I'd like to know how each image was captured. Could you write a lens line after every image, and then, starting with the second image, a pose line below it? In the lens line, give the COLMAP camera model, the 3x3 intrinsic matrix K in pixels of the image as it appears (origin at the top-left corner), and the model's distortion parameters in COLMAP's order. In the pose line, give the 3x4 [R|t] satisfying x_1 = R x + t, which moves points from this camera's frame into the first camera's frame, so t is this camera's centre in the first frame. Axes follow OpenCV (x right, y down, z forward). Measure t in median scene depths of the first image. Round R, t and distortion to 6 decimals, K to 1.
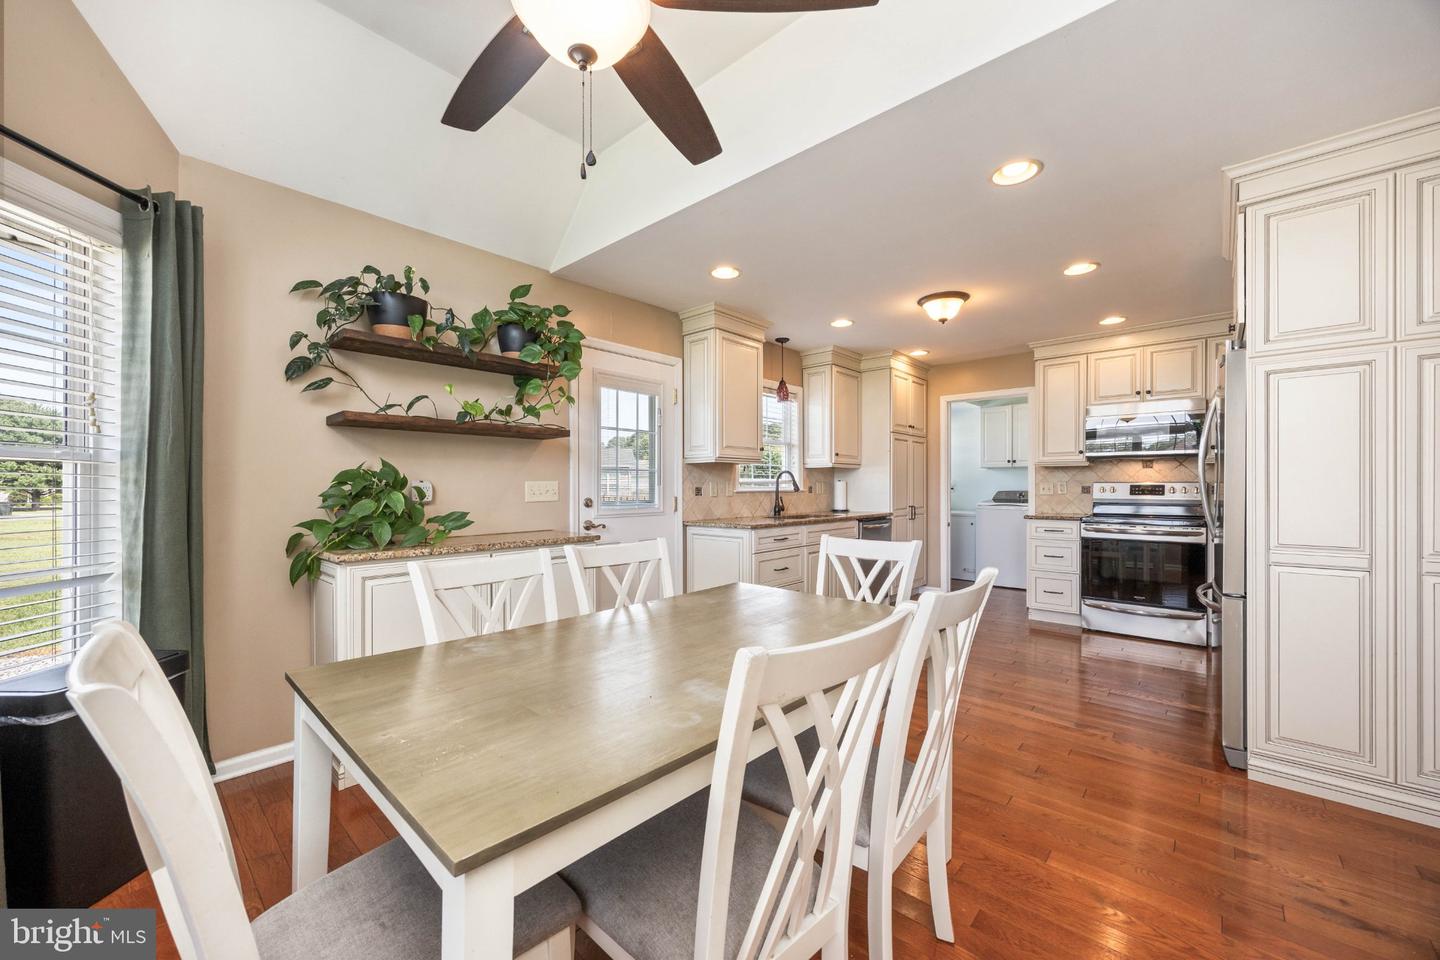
lens RADIAL K [[553.9, 0, 720.0], [0, 553.9, 480.0], [0, 0, 1]] dist [0.011573, 0.000065]
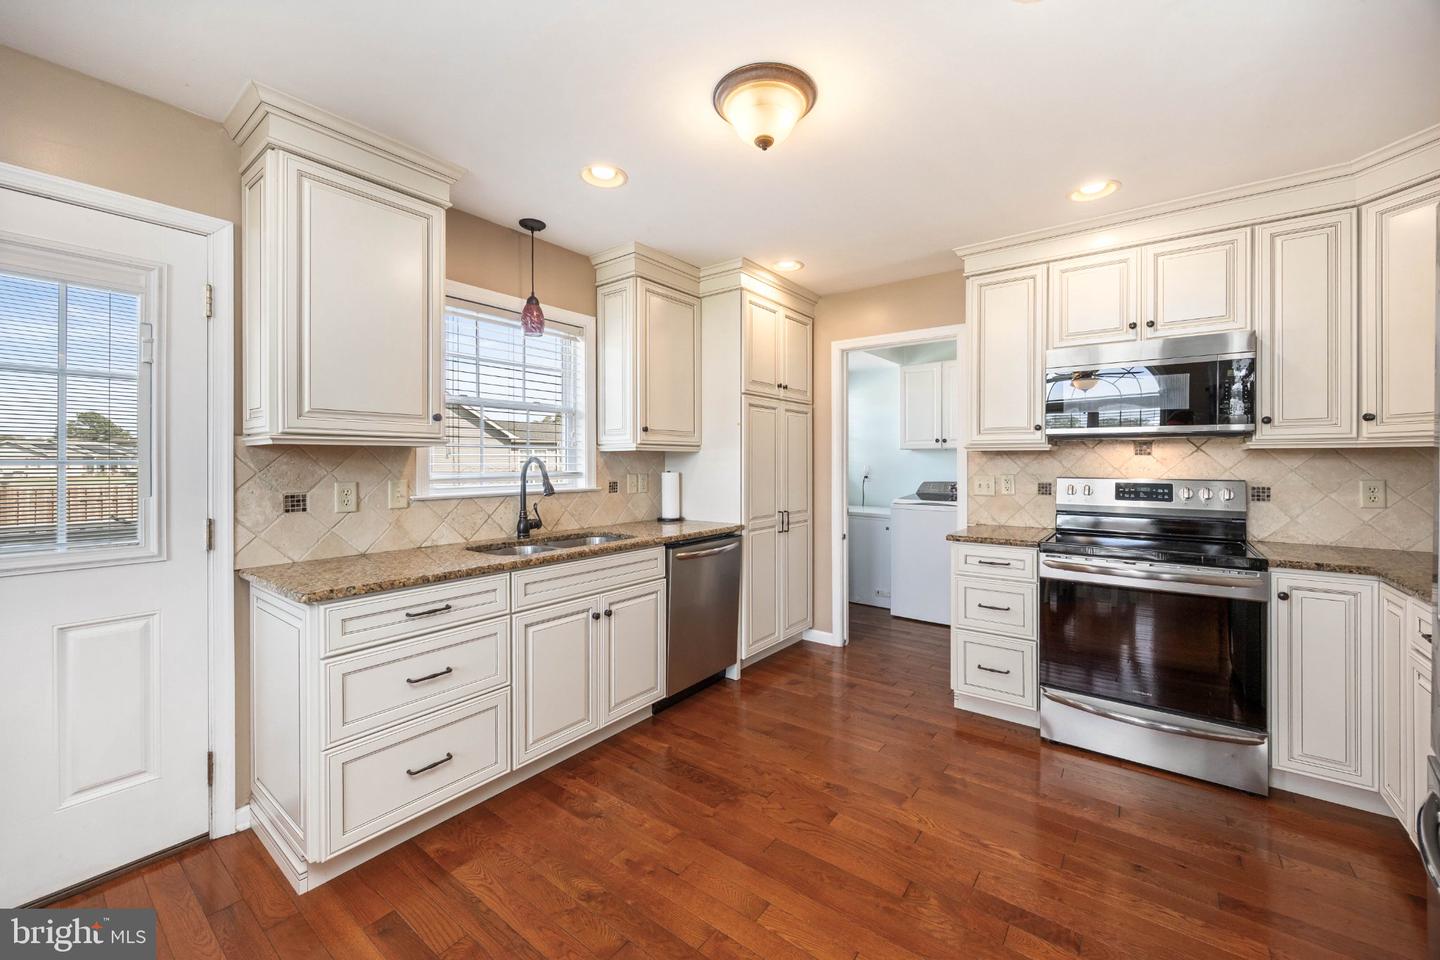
lens RADIAL K [[568.6, 0, 716.2], [0, 568.6, 454.6], [0, 0, 1]] dist [-0.000773, -0.000008]
pose [[0.997022, 0.001704, 0.077105, 0.254975], [-0.001524, 0.999996, -0.002401, -0.018889], [-0.077109, 0.002276, 0.997020, 0.414805]]
